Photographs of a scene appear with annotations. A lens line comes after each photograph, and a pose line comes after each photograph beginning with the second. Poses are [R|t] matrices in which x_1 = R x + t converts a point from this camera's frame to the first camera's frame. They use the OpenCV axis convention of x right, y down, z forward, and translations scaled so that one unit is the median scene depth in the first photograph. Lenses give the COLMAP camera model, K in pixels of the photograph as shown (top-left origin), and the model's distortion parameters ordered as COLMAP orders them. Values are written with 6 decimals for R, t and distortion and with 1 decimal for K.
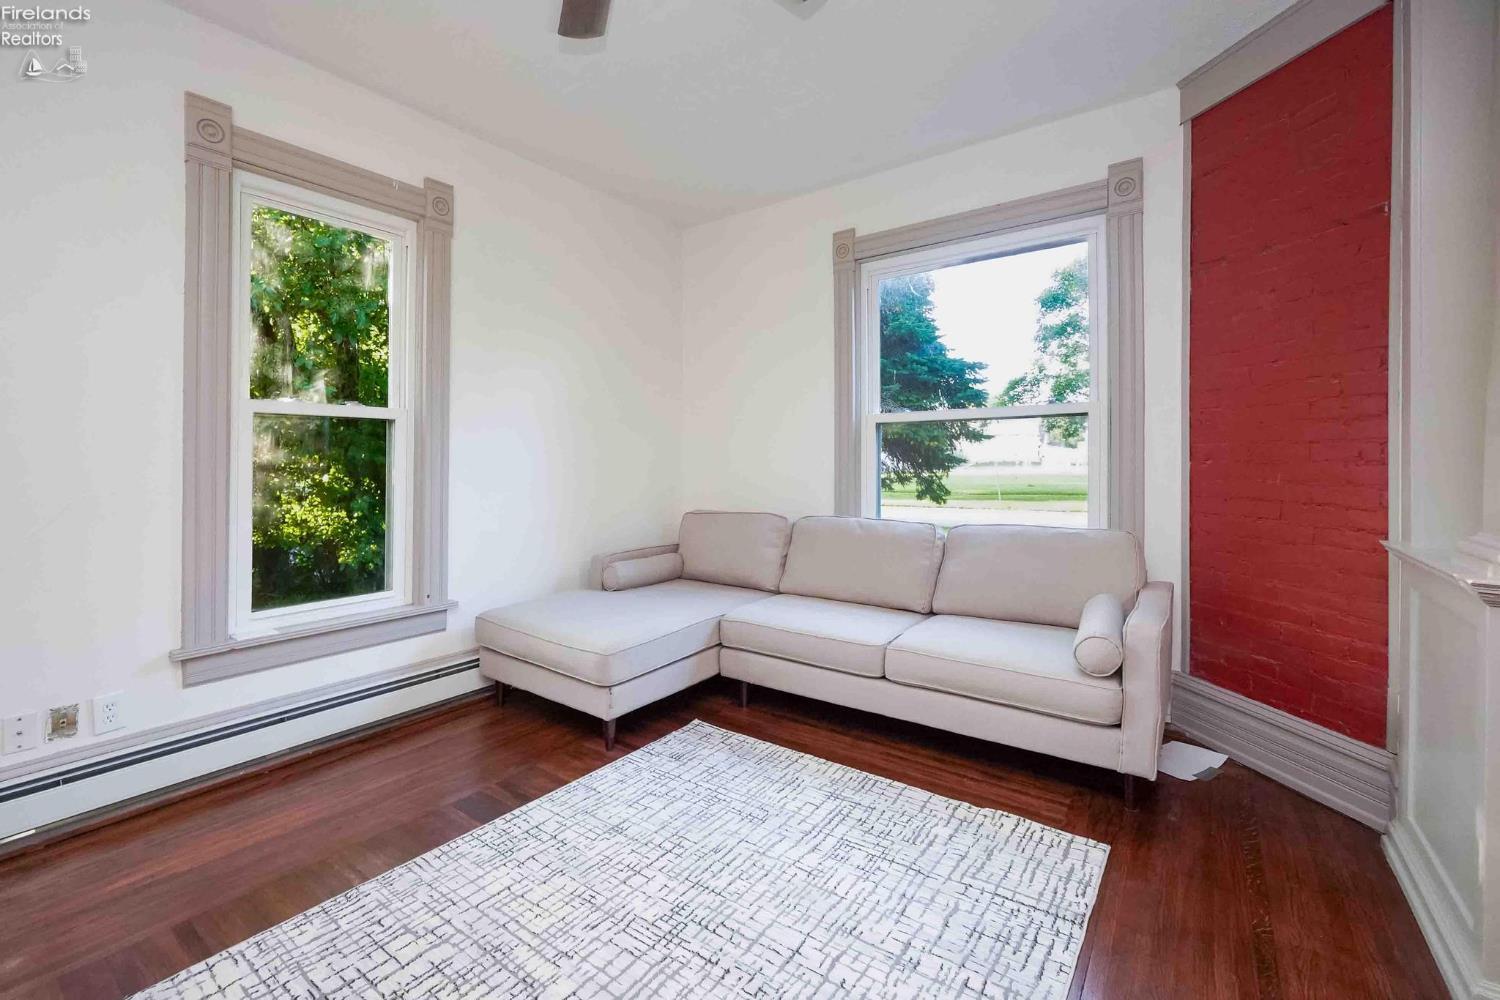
lens RADIAL K [[645.1, 0, 688.8], [0, 645.1, 457.3], [0, 0, 1]] dist [-0.007048, 0.003470]
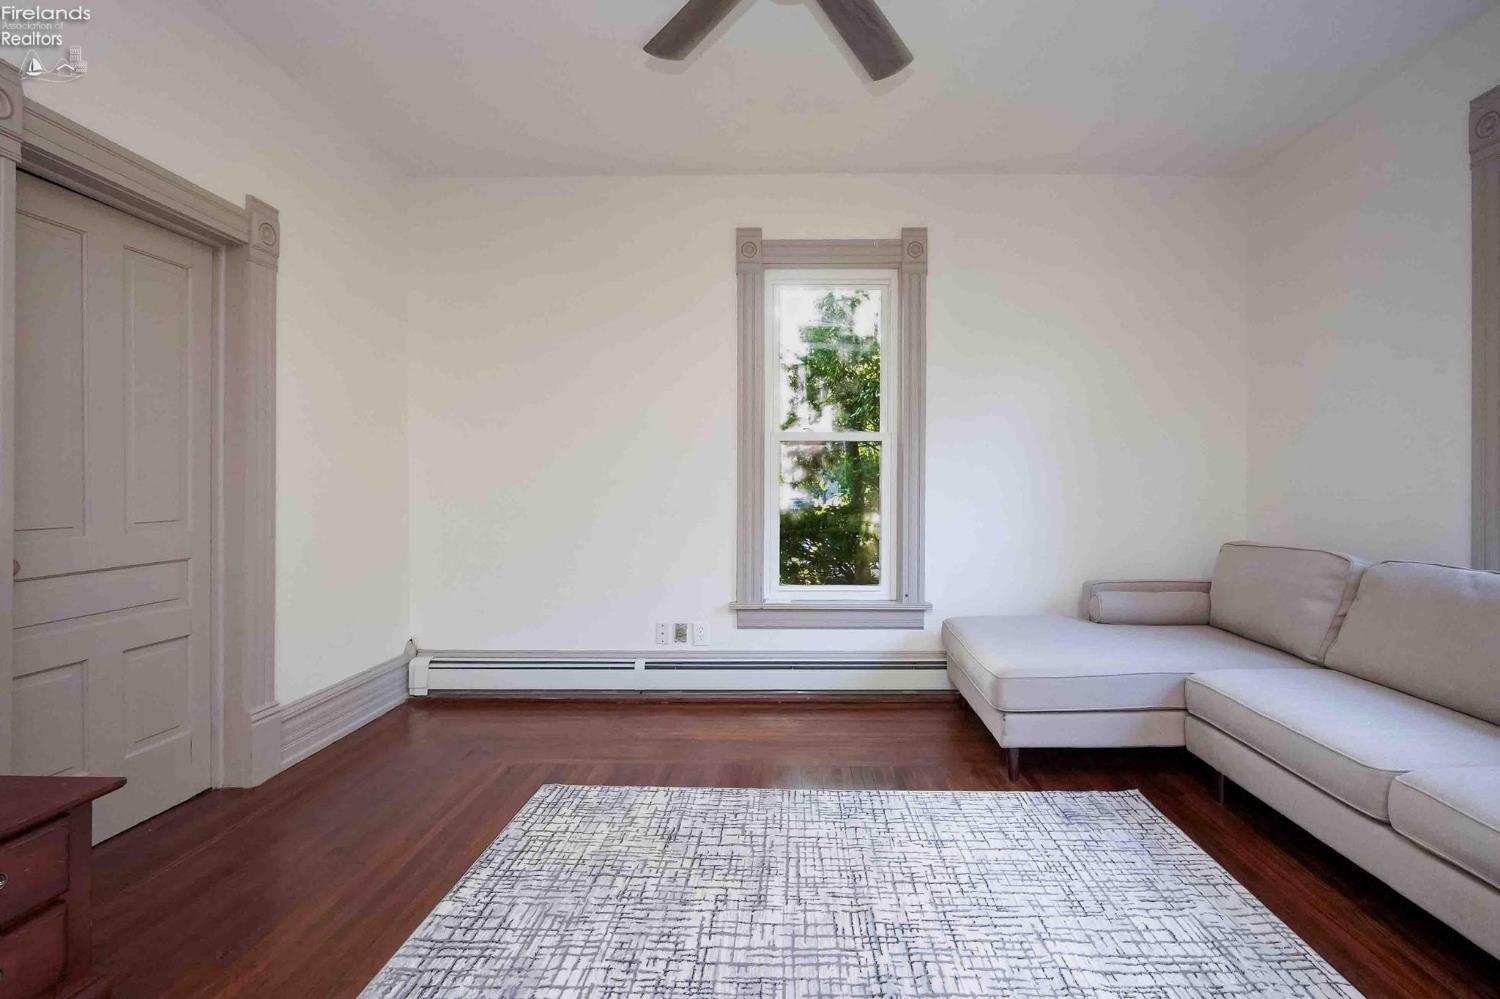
lens RADIAL K [[645.1, 0, 807.1], [0, 645.1, 482.8], [0, 0, 1]] dist [-0.007048, 0.003470]
pose [[0.617741, 0.003656, -0.786373, 0.501655], [0.001418, 0.999982, 0.005763, 0.012361], [0.786380, -0.004675, 0.617725, 0.209123]]
